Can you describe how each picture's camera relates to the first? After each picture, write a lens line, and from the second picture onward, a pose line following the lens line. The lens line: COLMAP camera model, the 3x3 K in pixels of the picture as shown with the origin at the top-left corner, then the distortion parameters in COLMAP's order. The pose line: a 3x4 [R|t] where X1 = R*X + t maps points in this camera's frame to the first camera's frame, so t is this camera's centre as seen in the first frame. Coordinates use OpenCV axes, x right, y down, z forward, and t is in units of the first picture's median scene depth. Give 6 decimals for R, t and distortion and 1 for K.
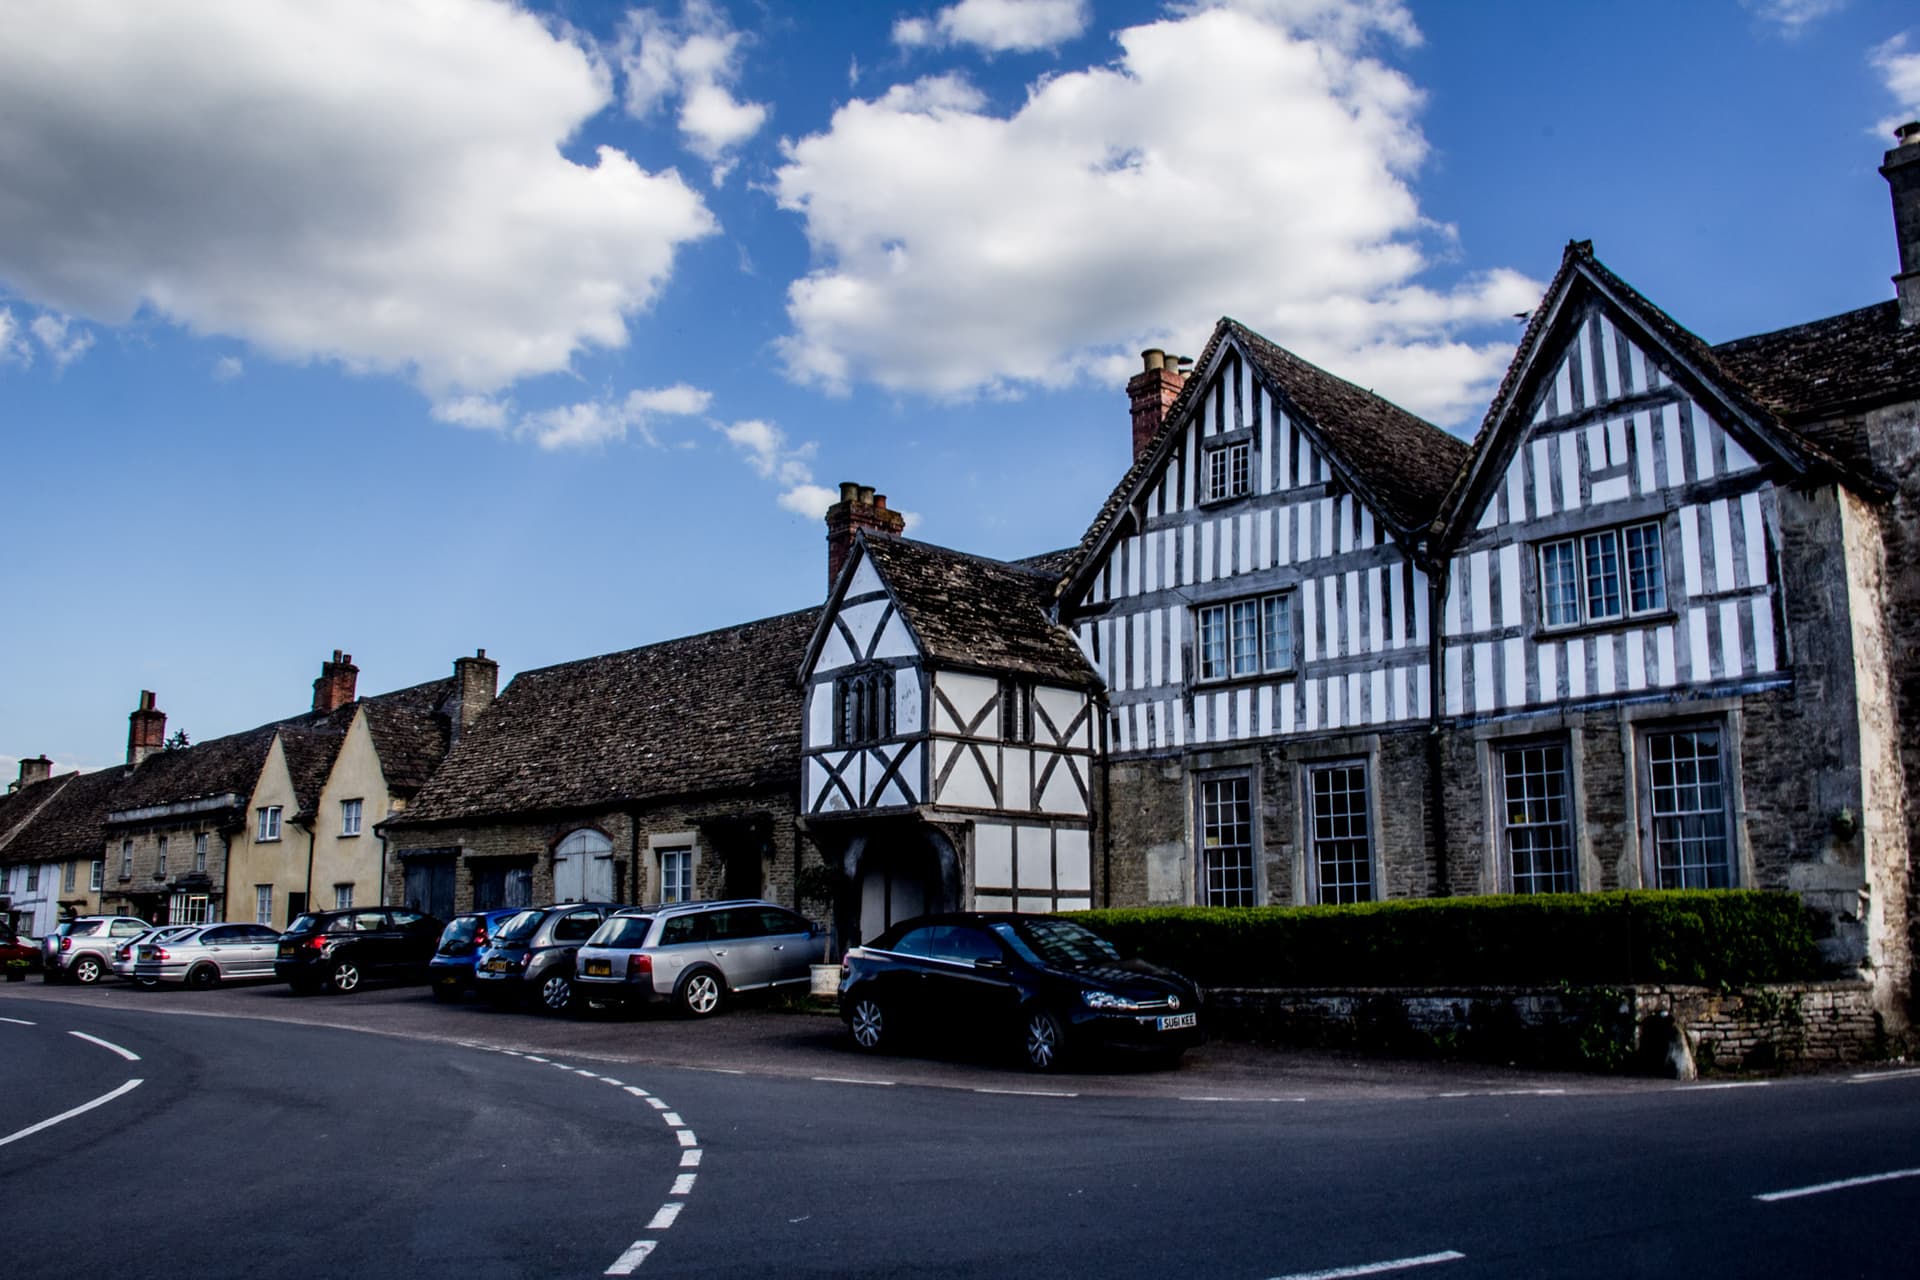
lens RADIAL K [[1691.3, 0, 962.1], [0, 1691.3, 634.5], [0, 0, 1]] dist [-0.178713, 0.163904]
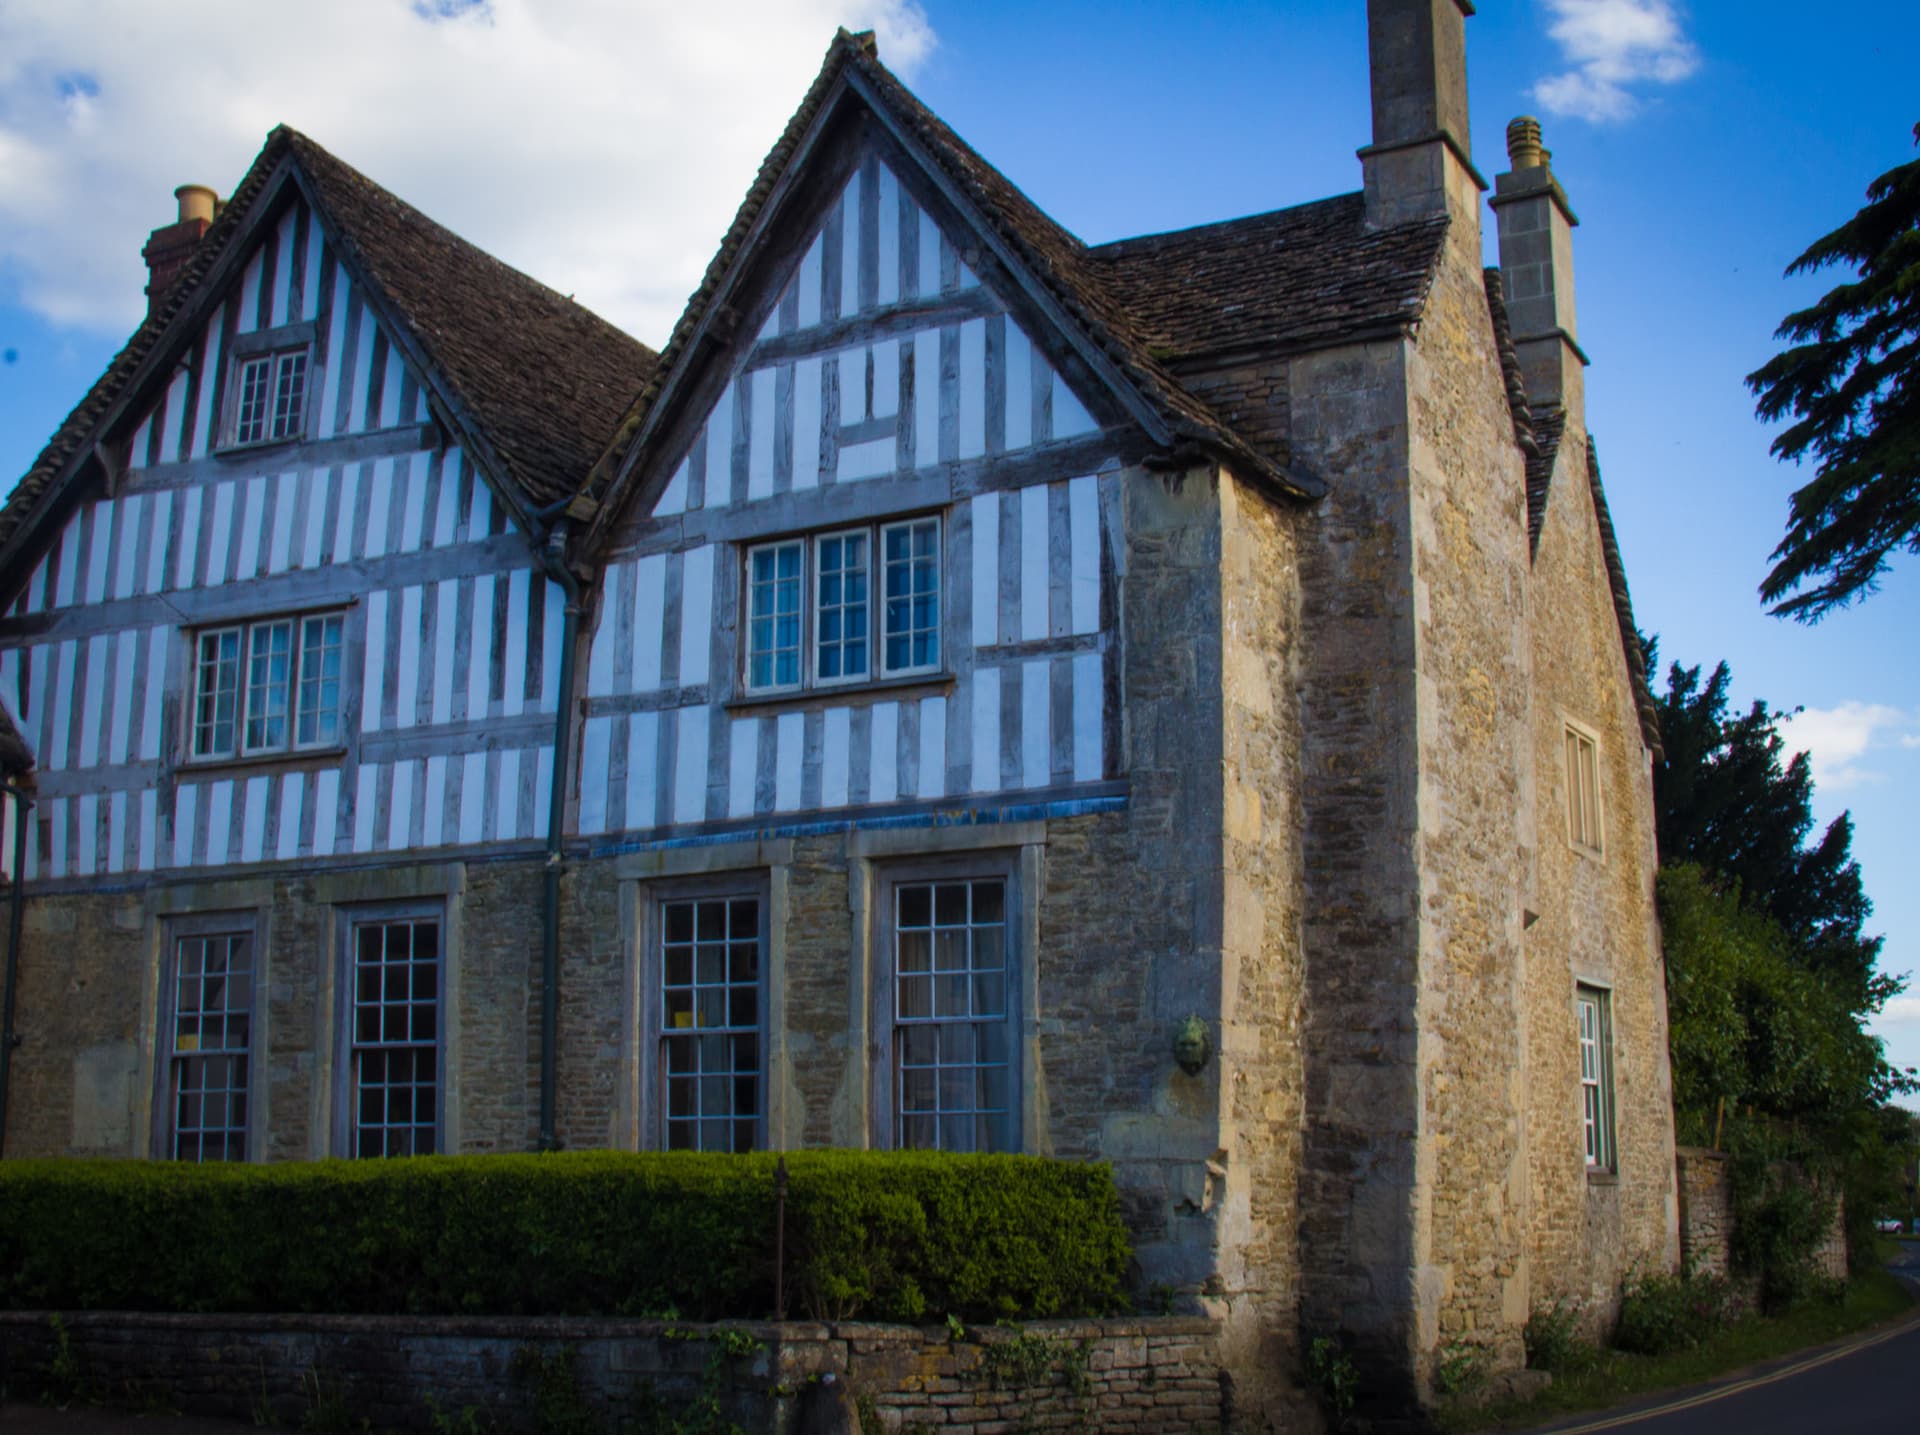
lens RADIAL K [[2499.4, 0, 958.4], [0, 2499.4, 725.5], [0, 0, 1]] dist [-0.033543, 0.000000]
pose [[0.955958, 0.059233, 0.287466, 0.171785], [-0.056783, 0.998244, -0.016861, 0.018538], [-0.287960, -0.000205, 0.957643, 0.142931]]
